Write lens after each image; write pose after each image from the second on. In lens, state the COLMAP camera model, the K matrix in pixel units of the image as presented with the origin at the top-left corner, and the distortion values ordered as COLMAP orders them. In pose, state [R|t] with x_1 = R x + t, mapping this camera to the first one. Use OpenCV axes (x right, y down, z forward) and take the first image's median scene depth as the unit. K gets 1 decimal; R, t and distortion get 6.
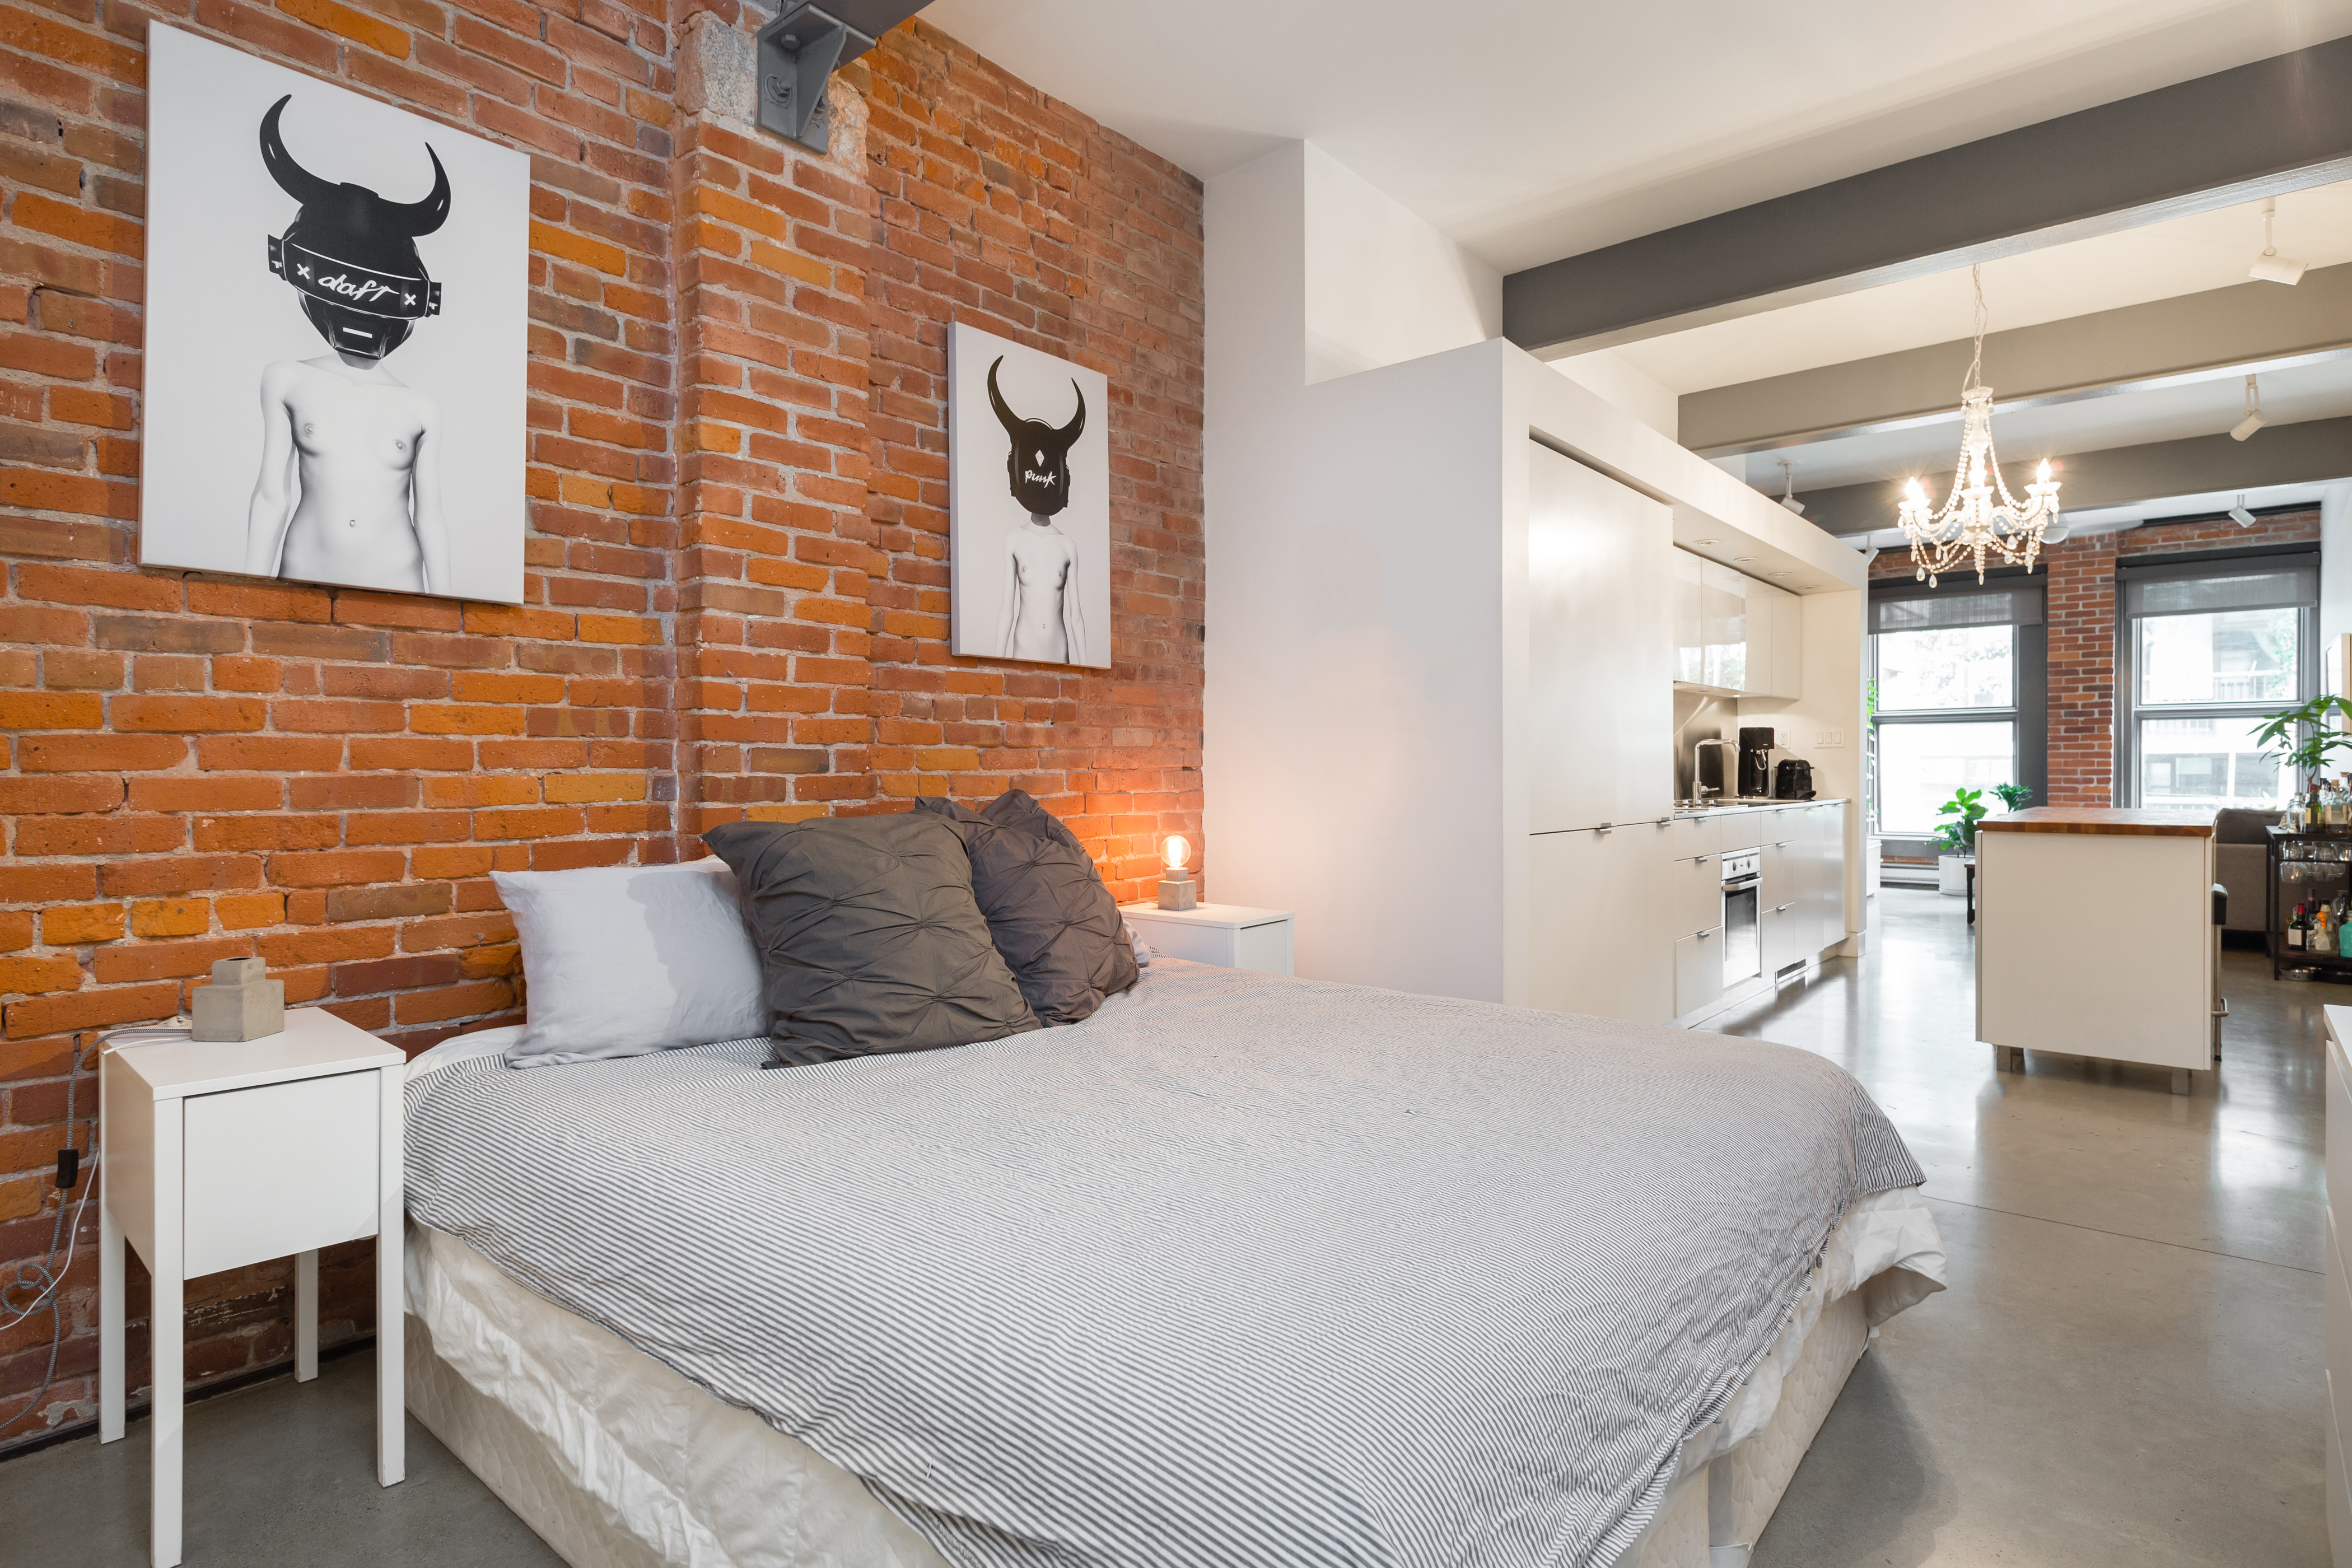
lens RADIAL K [[1210.9, 0, 1164.2], [0, 1210.9, 776.9], [0, 0, 1]] dist [0.000930, -0.000740]
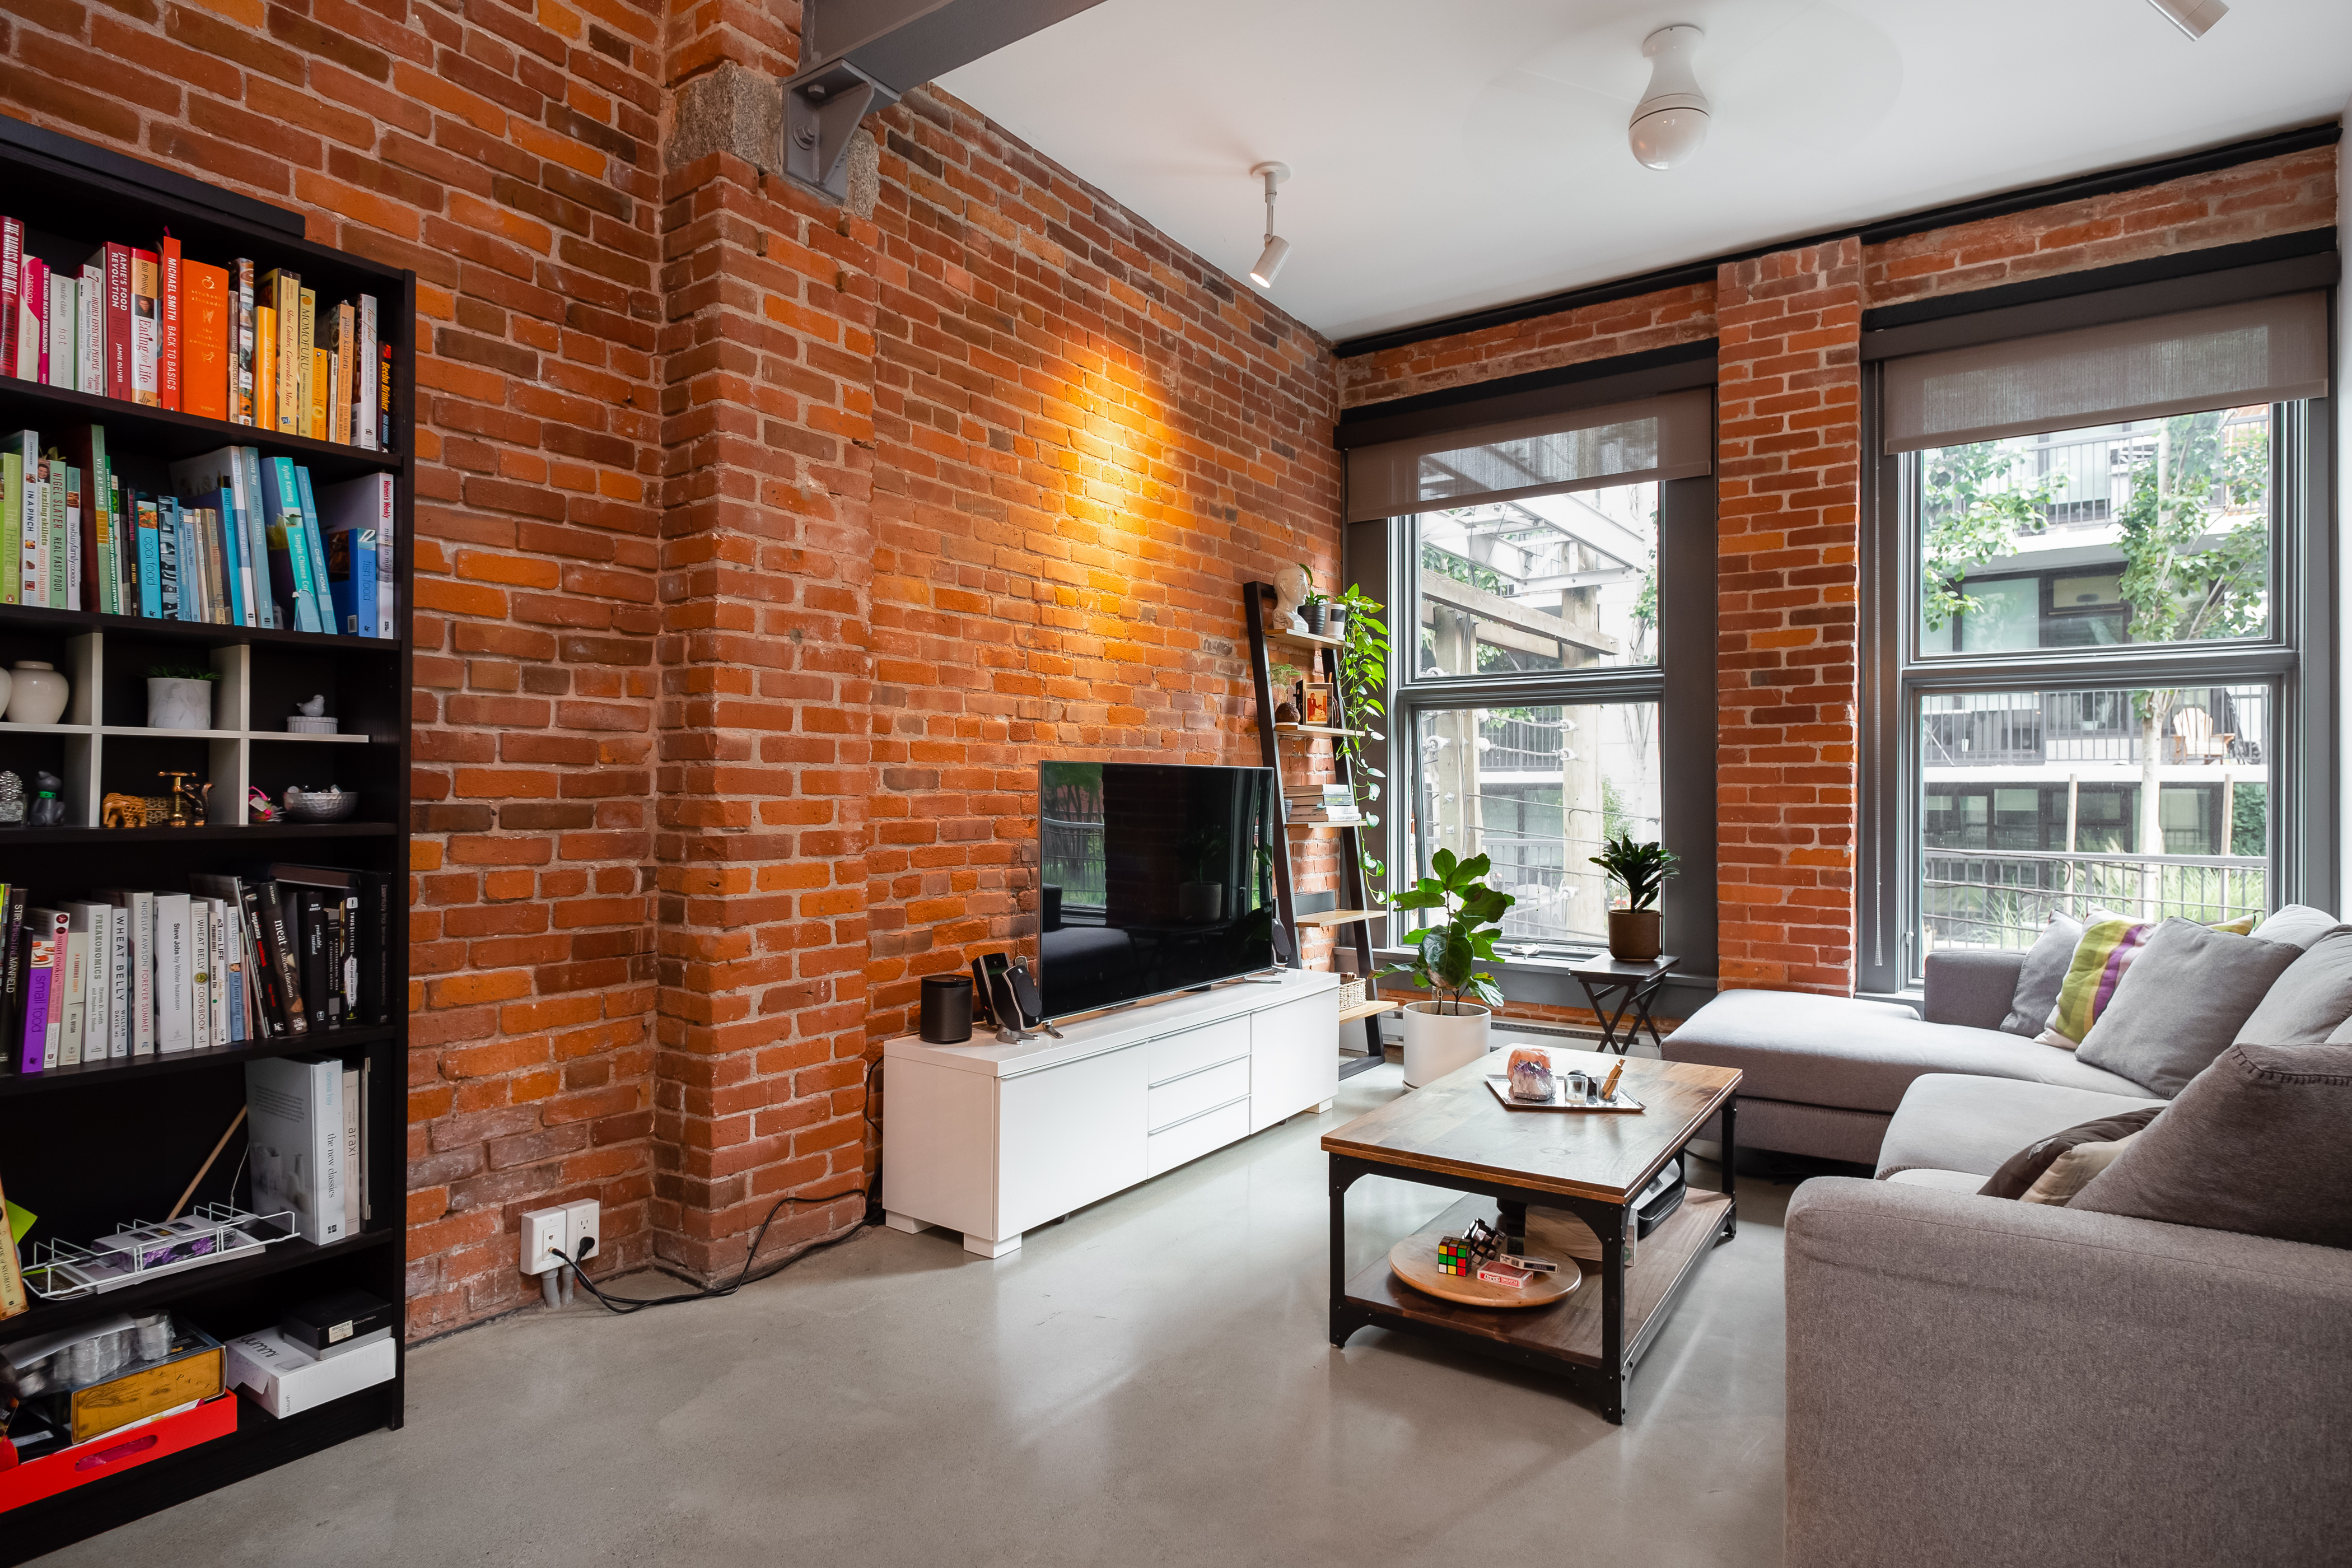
lens RADIAL K [[1242.2, 0, 1159.9], [0, 1242.2, 790.0], [0, 0, 1]] dist [-0.000111, -0.002430]
pose [[0.994520, 0.008265, 0.104223, 1.420849], [-0.007146, 0.999913, -0.011107, -0.018075], [-0.104306, 0.010301, 0.994492, 1.700713]]
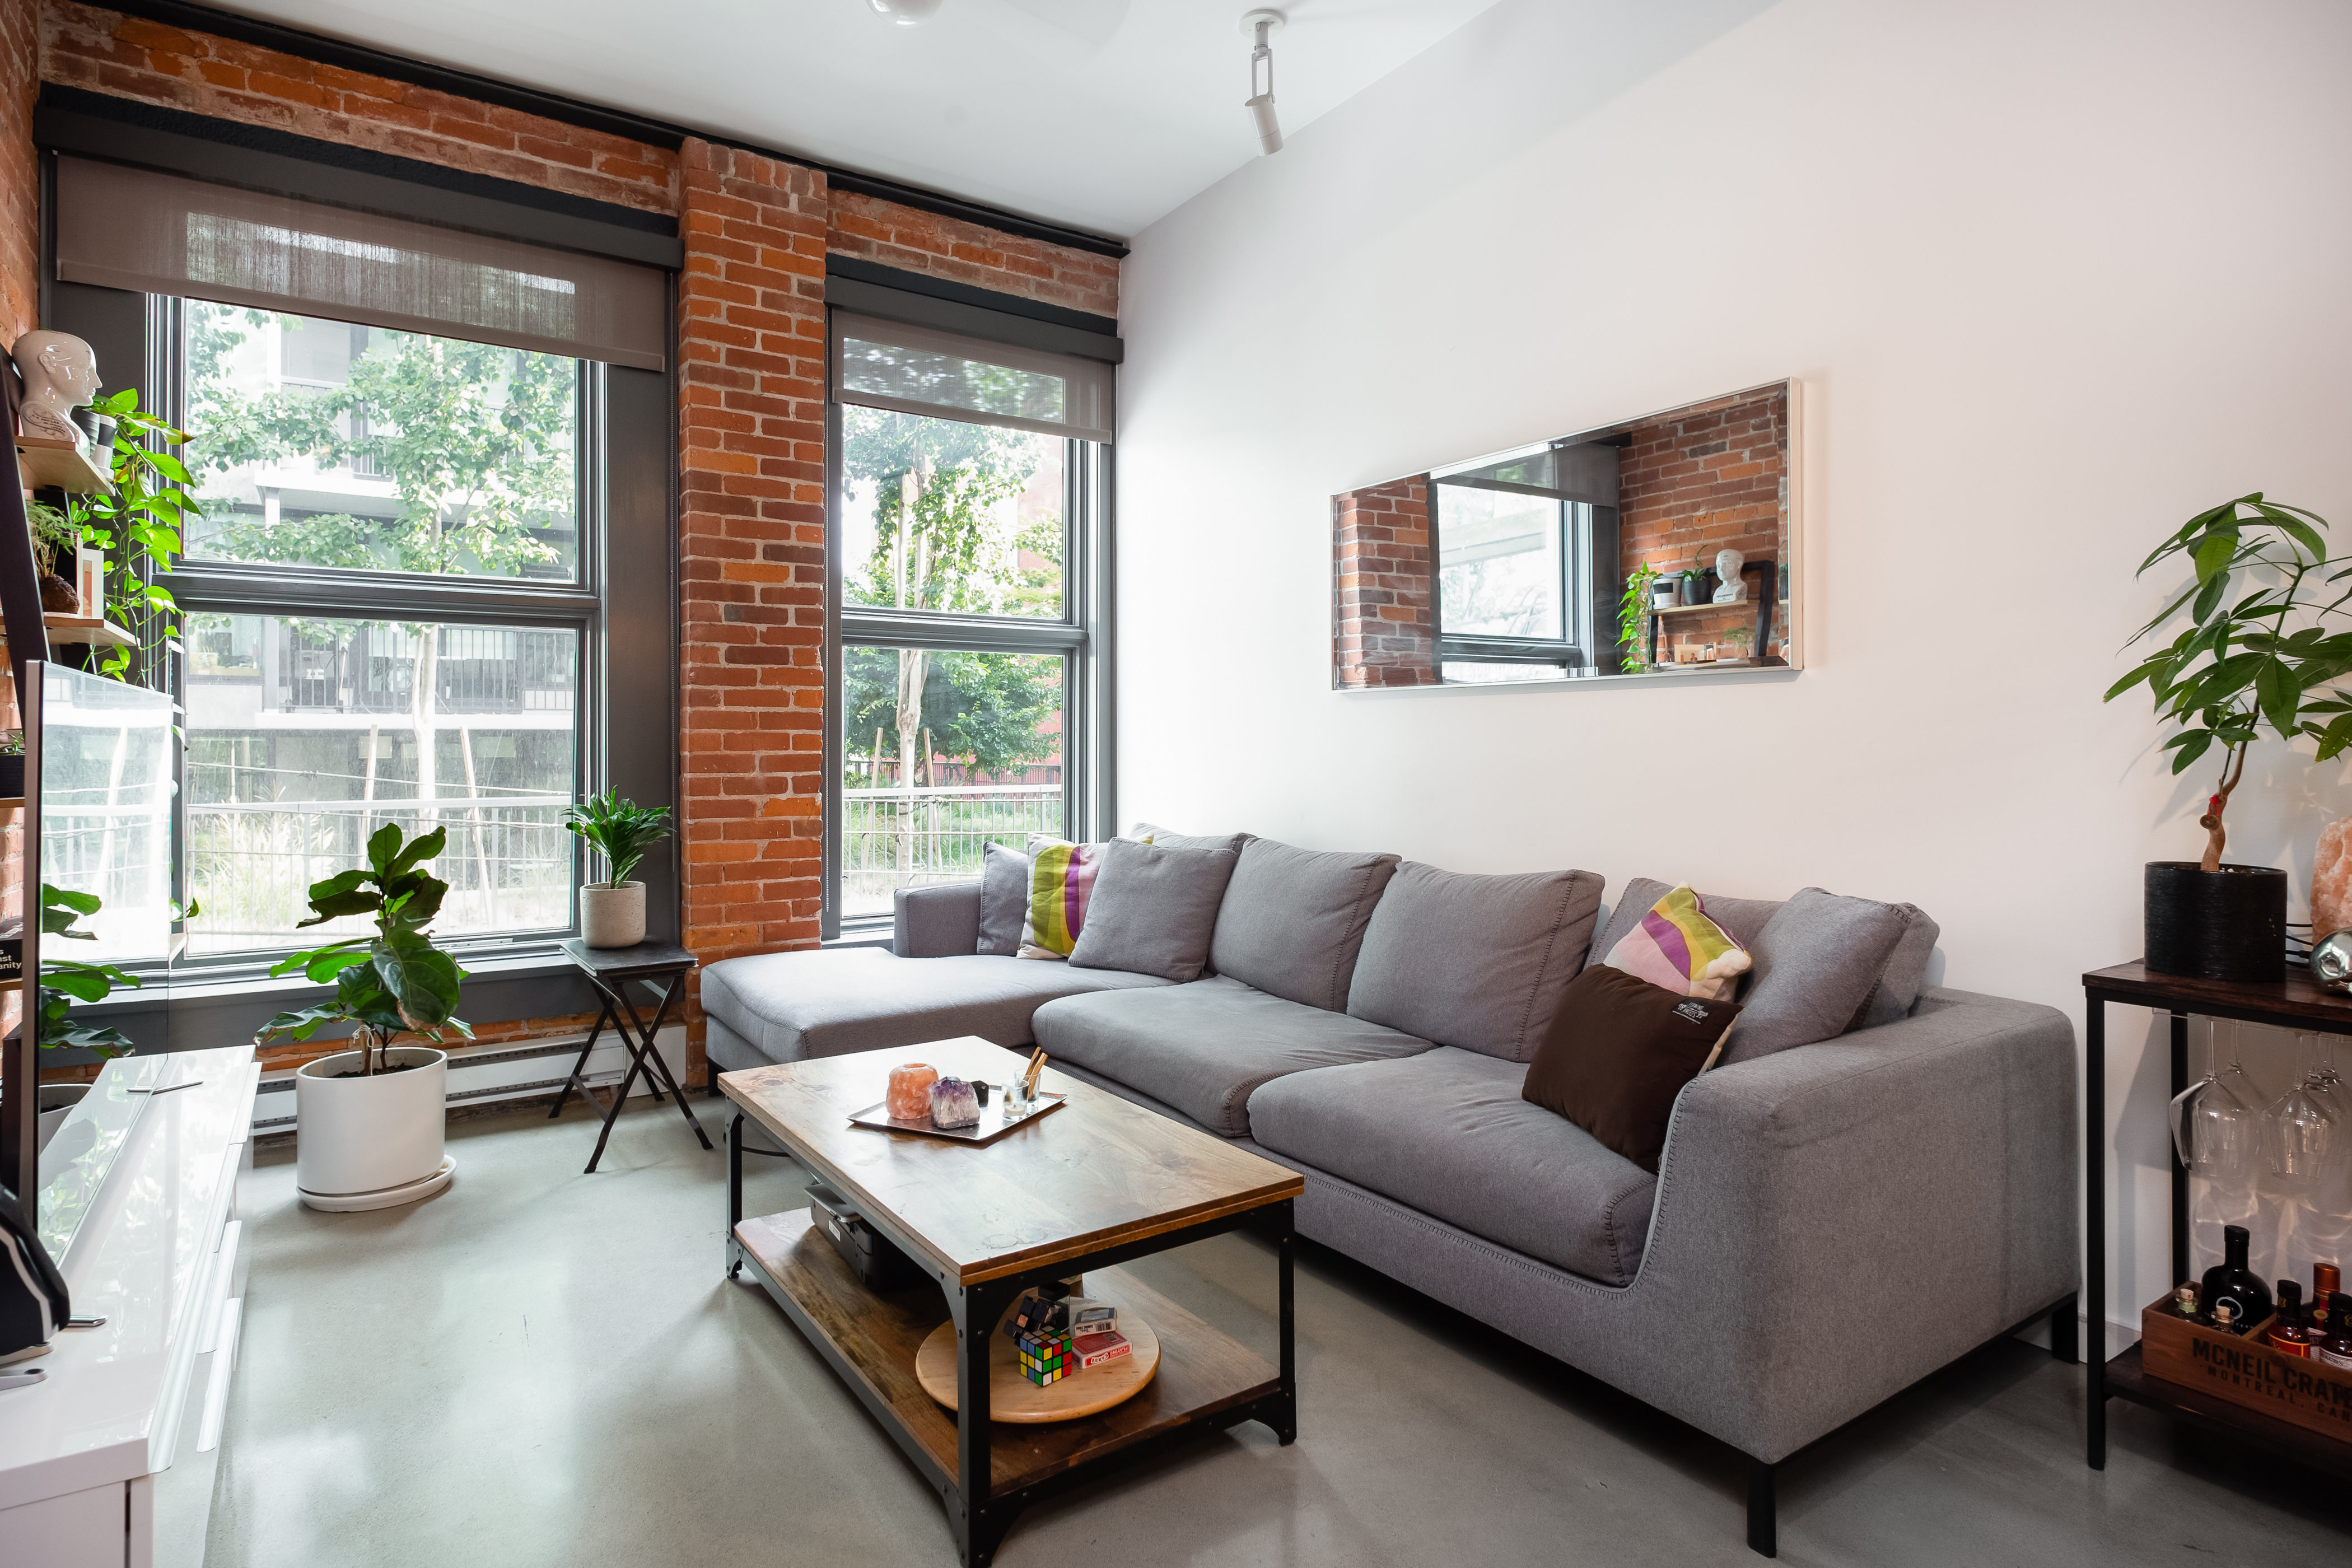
lens RADIAL K [[1247.8, 0, 1162.5], [0, 1247.8, 737.5], [0, 0, 1]] dist [-0.000973, -0.005044]
pose [[0.267159, 0.008185, 0.963618, 1.156995], [0.008242, 0.999908, -0.010778, -0.019868], [-0.963617, 0.010822, 0.267067, 2.204993]]
